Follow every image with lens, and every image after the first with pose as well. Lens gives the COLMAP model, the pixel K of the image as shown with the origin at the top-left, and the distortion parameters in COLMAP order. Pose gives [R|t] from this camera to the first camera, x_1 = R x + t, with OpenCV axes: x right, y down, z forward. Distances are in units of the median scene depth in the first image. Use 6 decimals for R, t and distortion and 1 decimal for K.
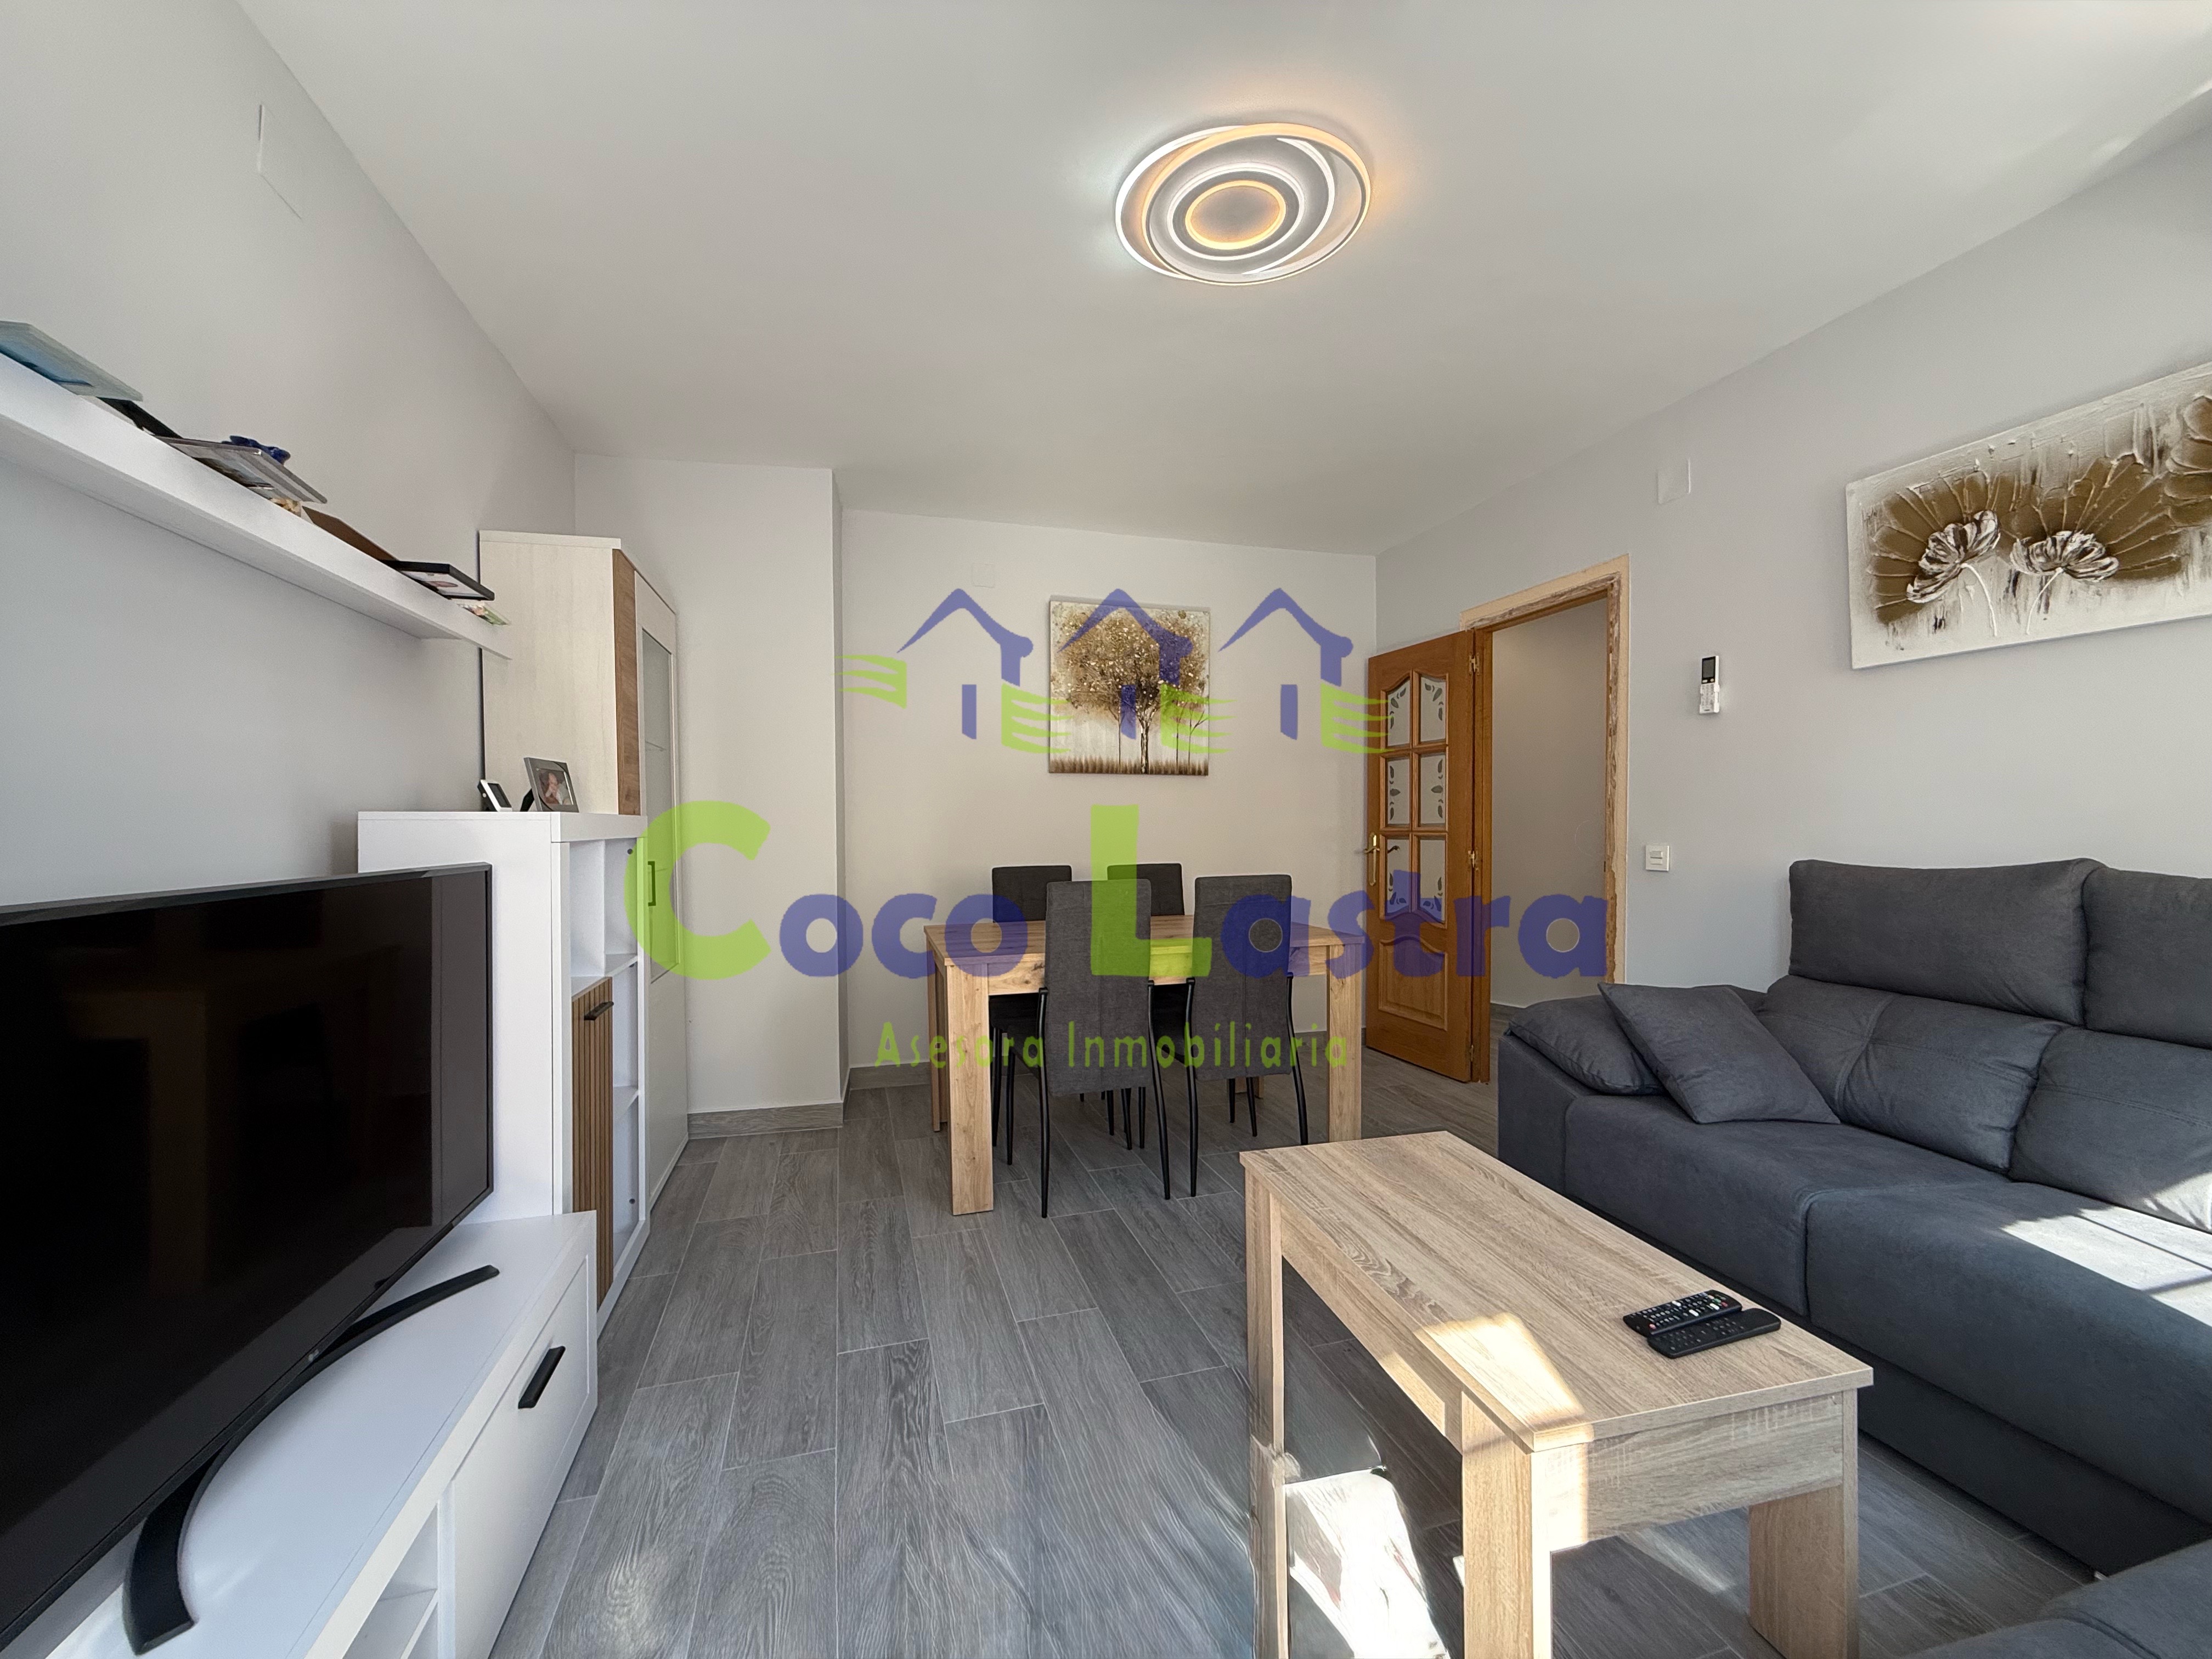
lens RADIAL K [[880.7, 0, 1096.5], [0, 880.7, 831.8], [0, 0, 1]] dist [-0.000159, 0.000108]
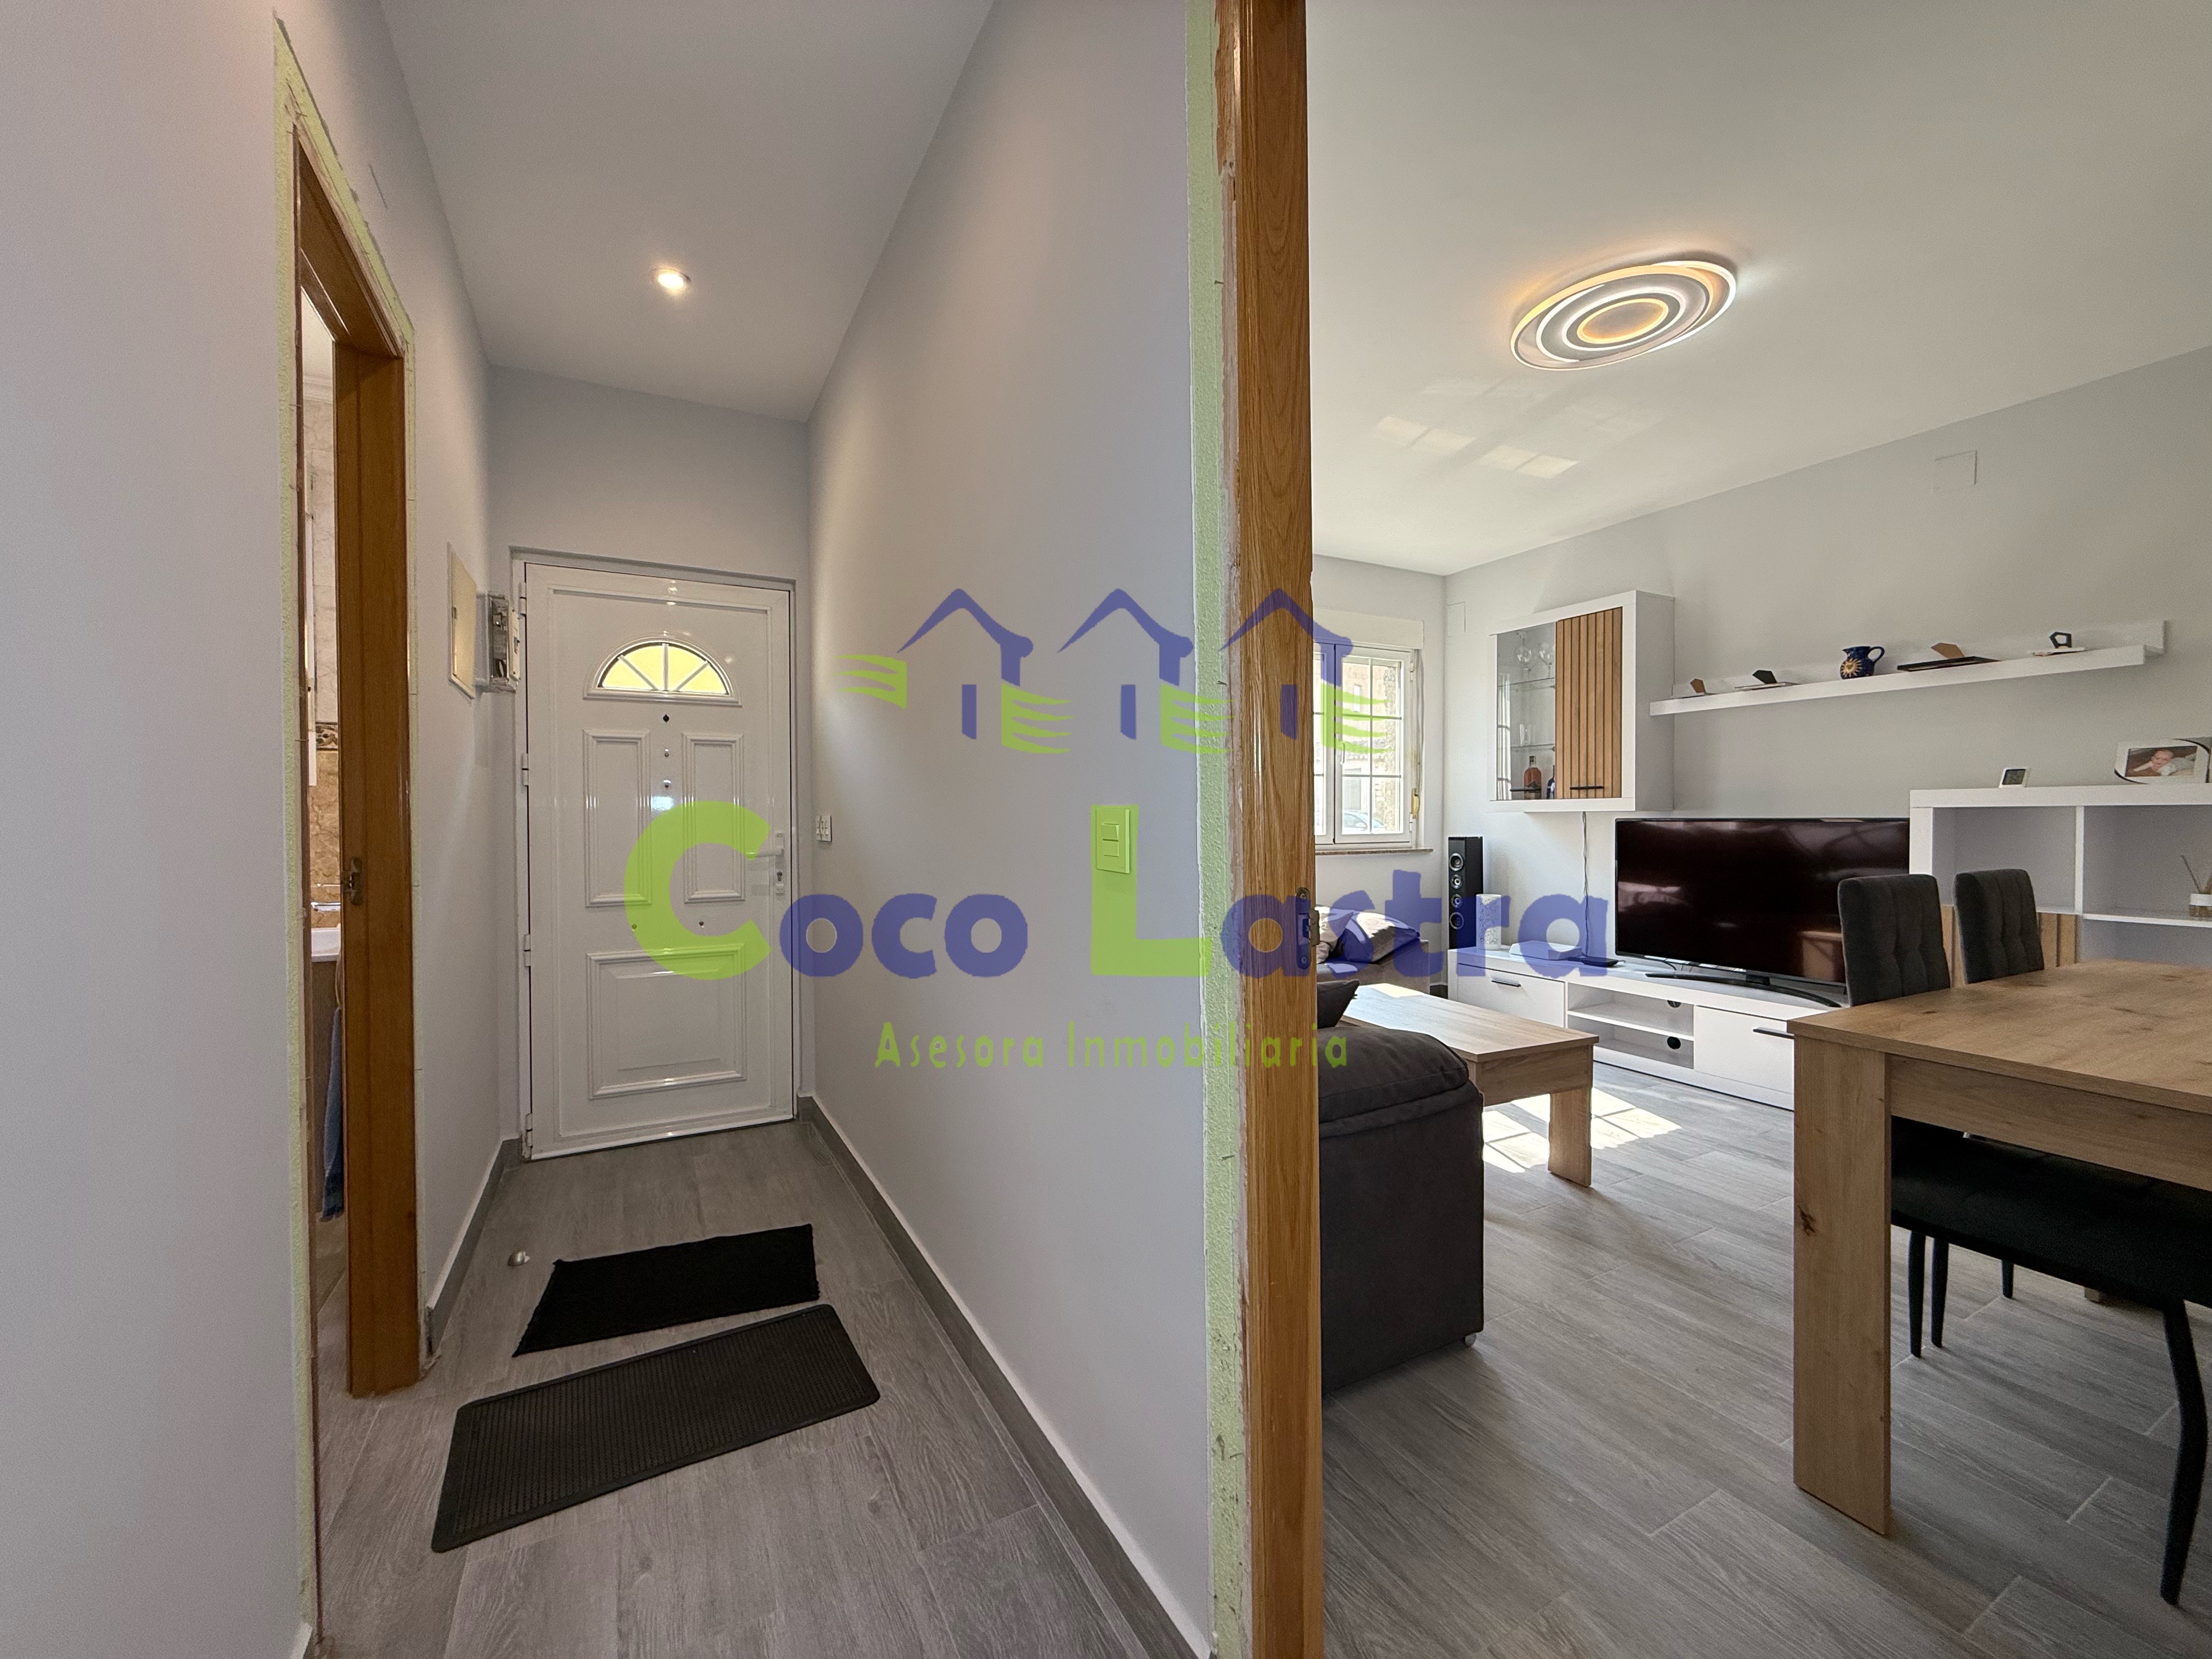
lens RADIAL K [[880.7, 0, 1096.5], [0, 880.7, 831.8], [0, 0, 1]] dist [-0.000159, 0.000108]
pose [[-0.978739, 0.014735, -0.204580, 0.923006], [0.009504, 0.999603, 0.026530, -0.001701], [0.204890, 0.024021, -0.978490, 1.658301]]
